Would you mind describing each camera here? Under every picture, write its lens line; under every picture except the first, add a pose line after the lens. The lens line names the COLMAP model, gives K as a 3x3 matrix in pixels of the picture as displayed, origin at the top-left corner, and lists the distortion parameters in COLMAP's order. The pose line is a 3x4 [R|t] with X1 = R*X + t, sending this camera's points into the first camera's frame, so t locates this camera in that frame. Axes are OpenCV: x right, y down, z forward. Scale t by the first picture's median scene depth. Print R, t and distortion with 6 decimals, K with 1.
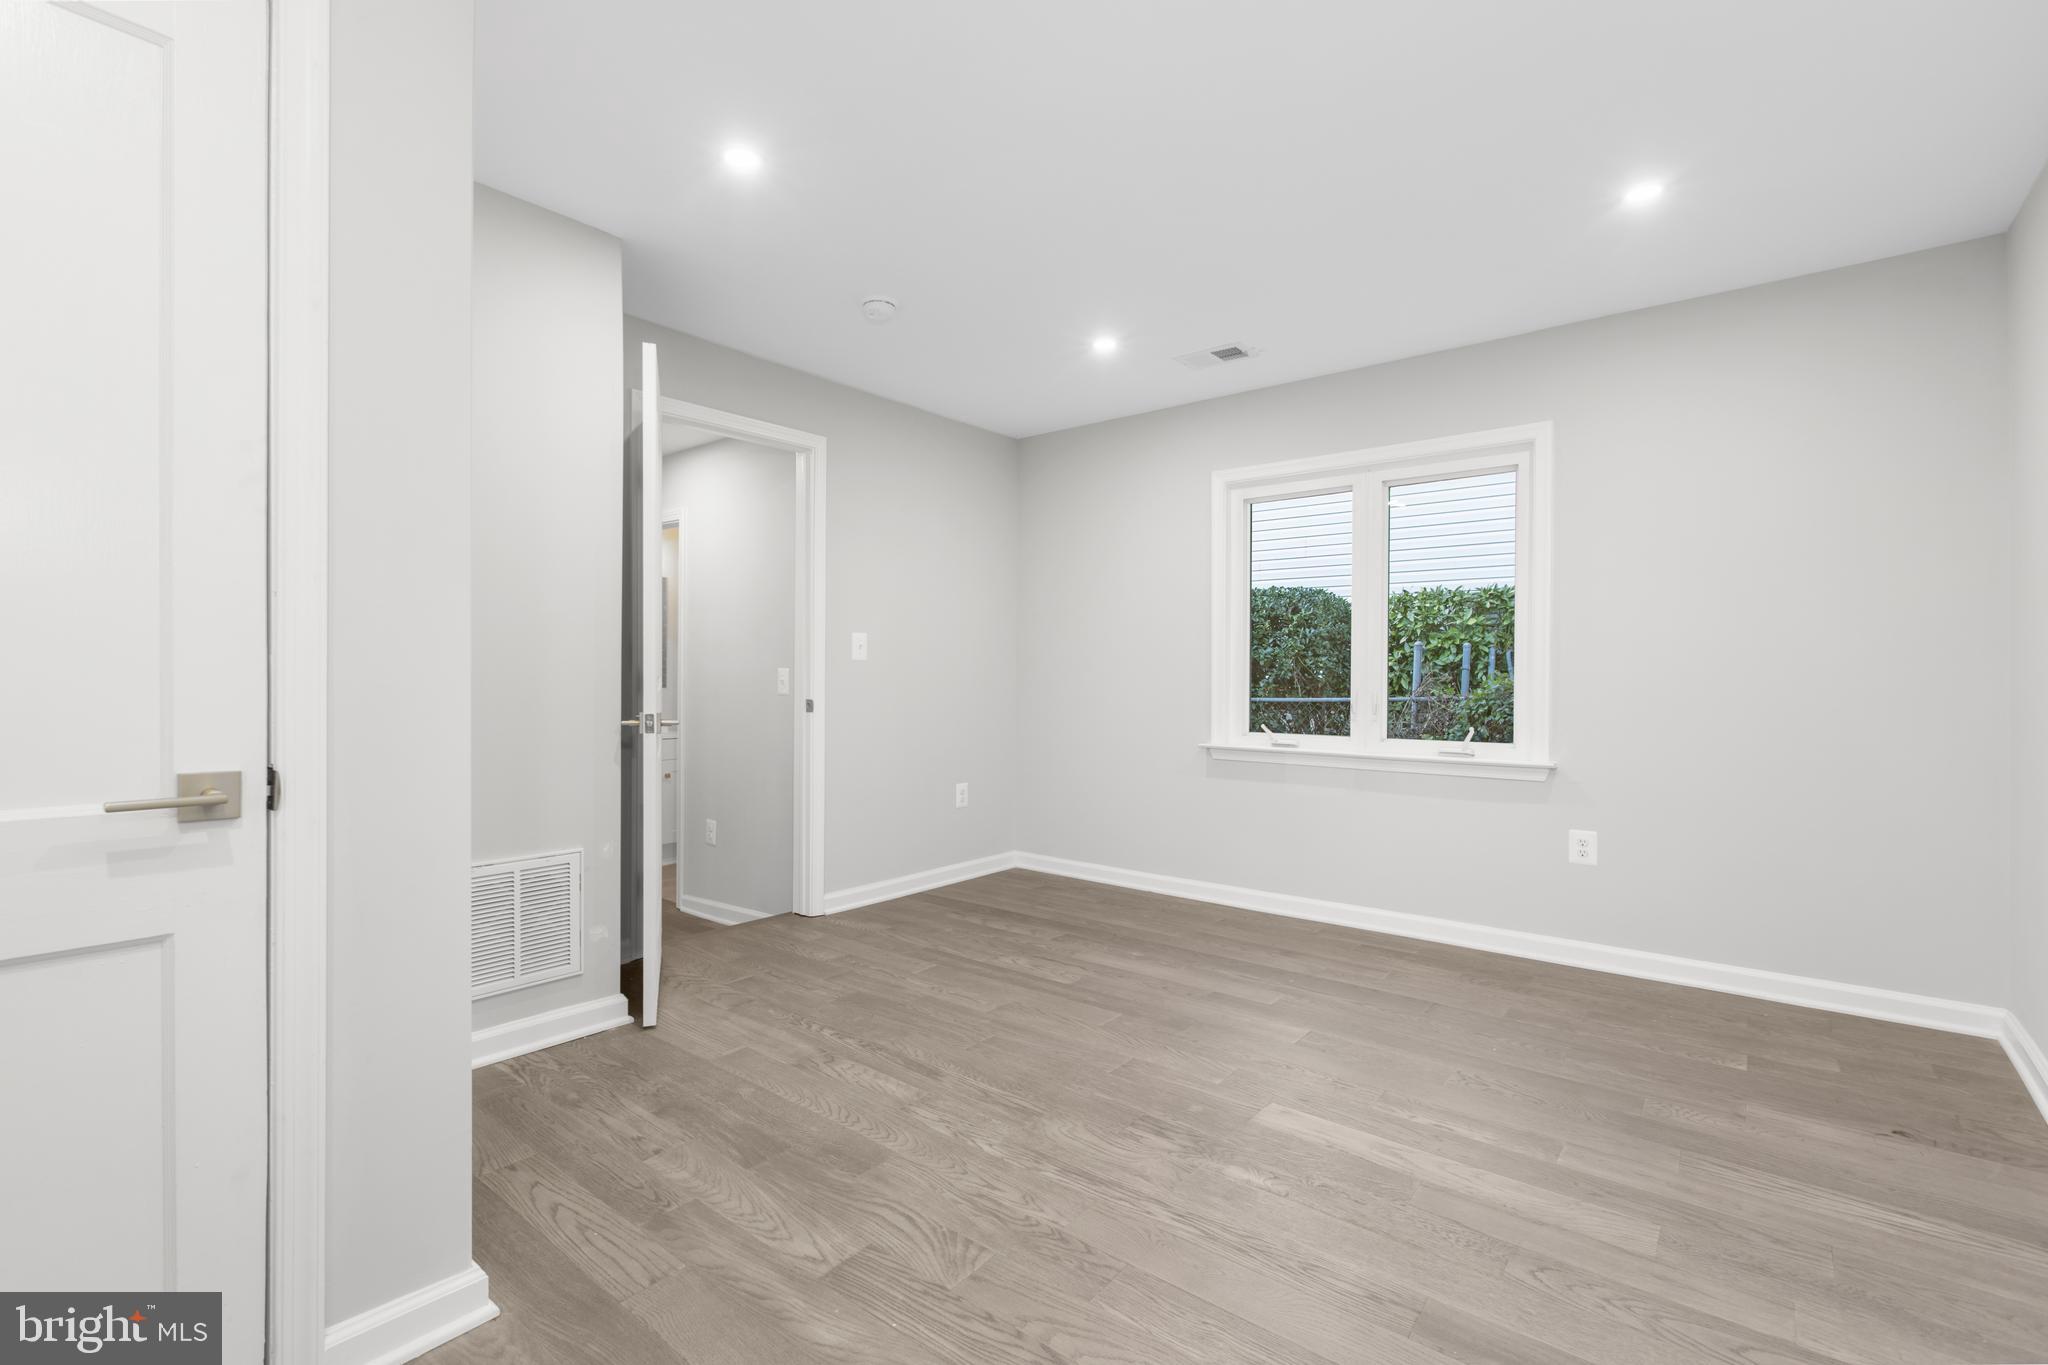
lens RADIAL K [[930.3, 0, 1016.7], [0, 930.3, 672.8], [0, 0, 1]] dist [-0.001696, -0.000688]
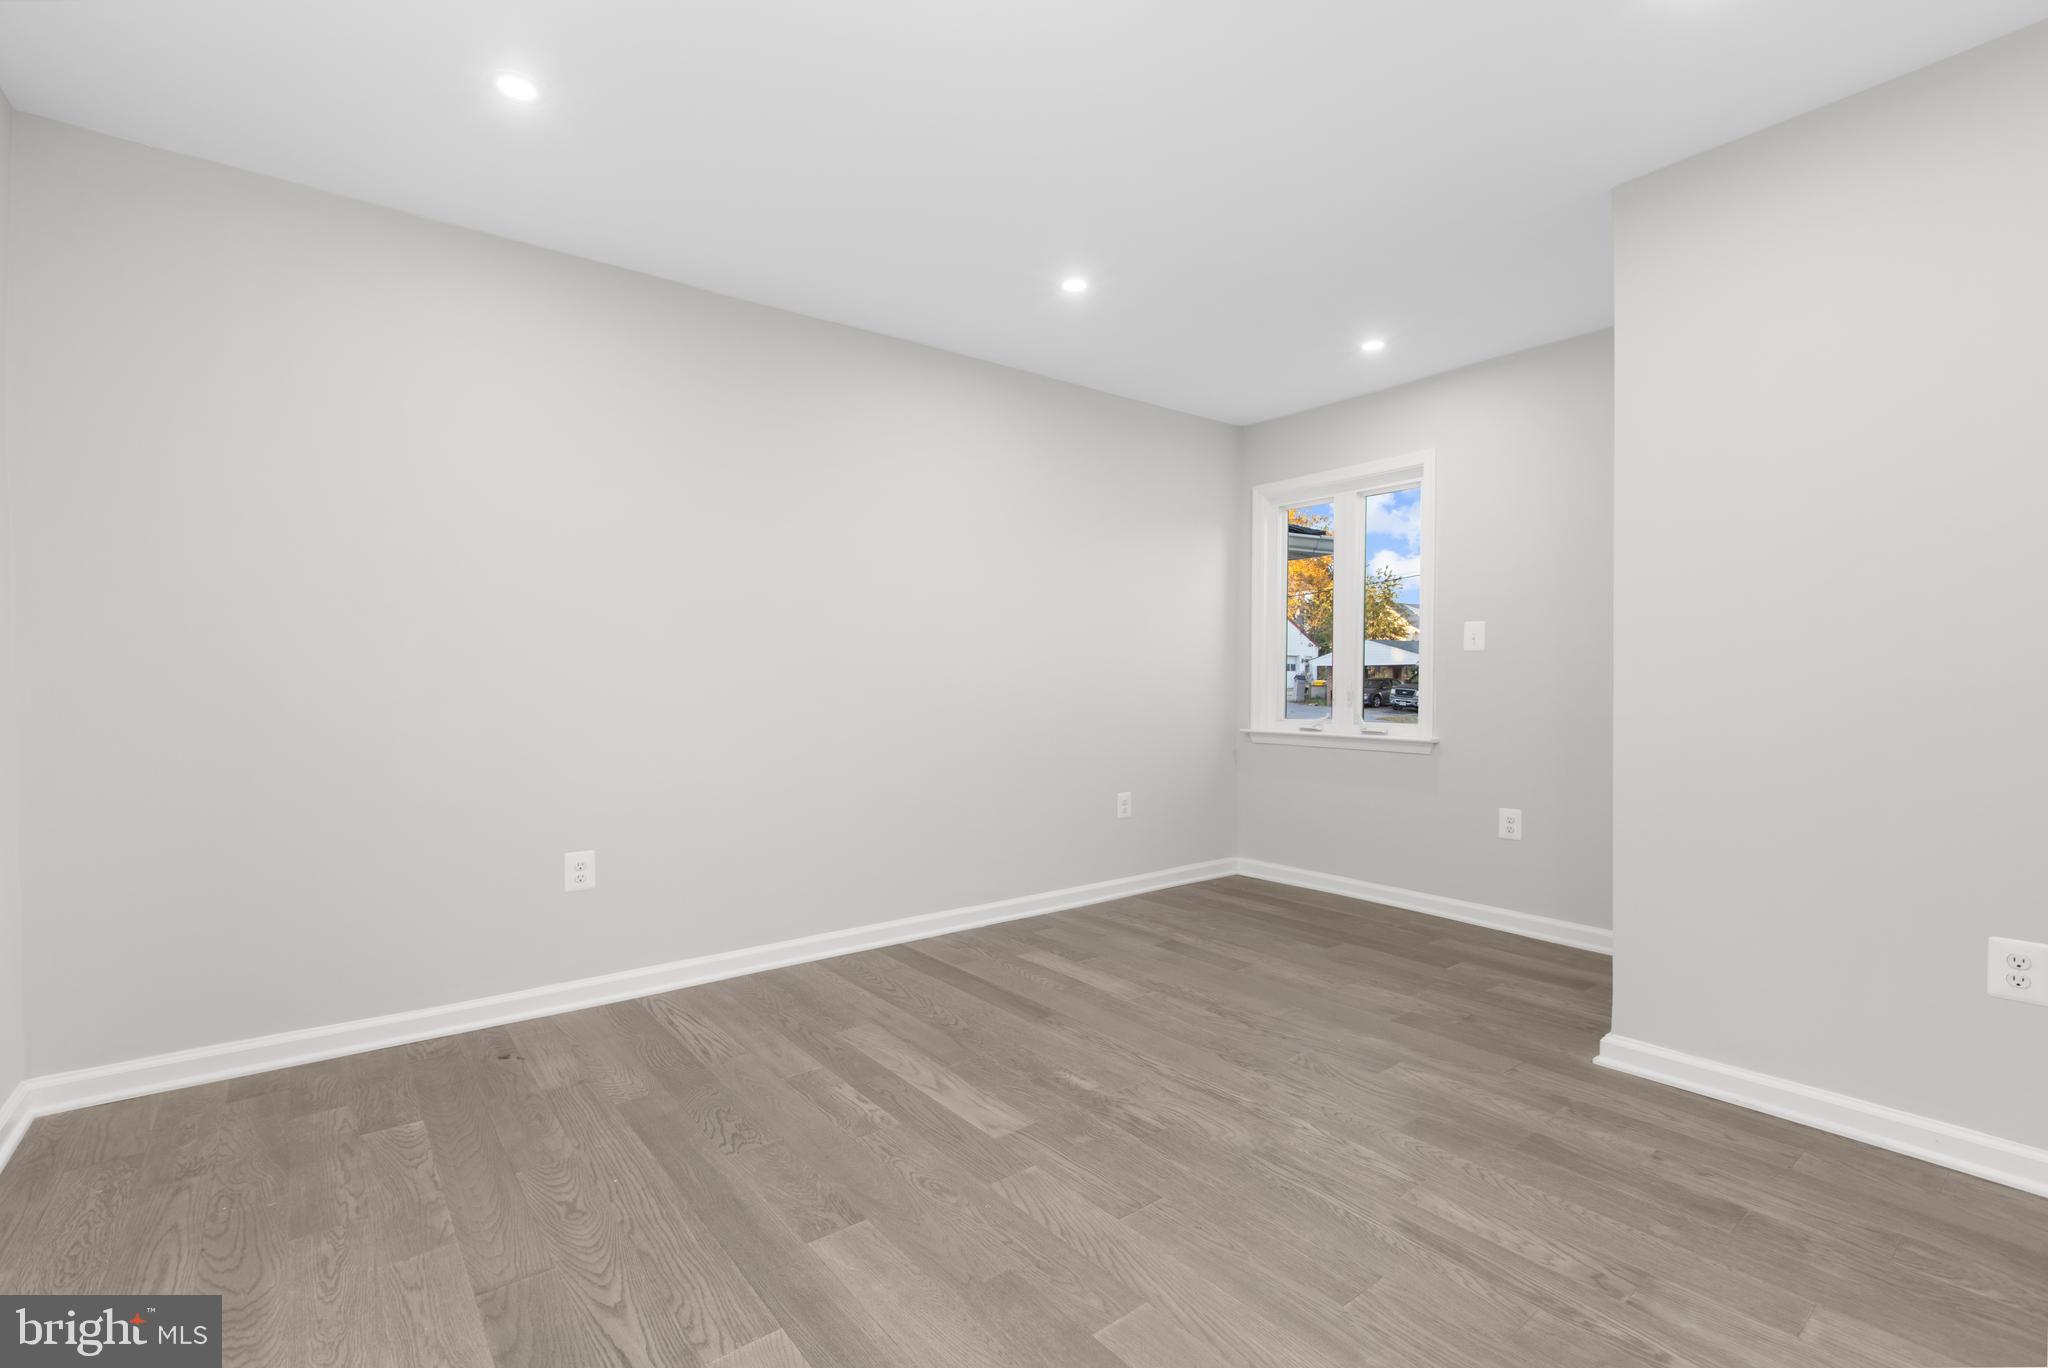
lens RADIAL K [[930.3, 0, 1016.7], [0, 930.3, 674.3], [0, 0, 1]] dist [-0.001696, -0.000688]
pose [[-0.976209, -0.003535, 0.216804, 0.062353], [-0.005263, 0.999959, -0.007391, 0.014110], [-0.216769, -0.008356, -0.976187, 2.080271]]
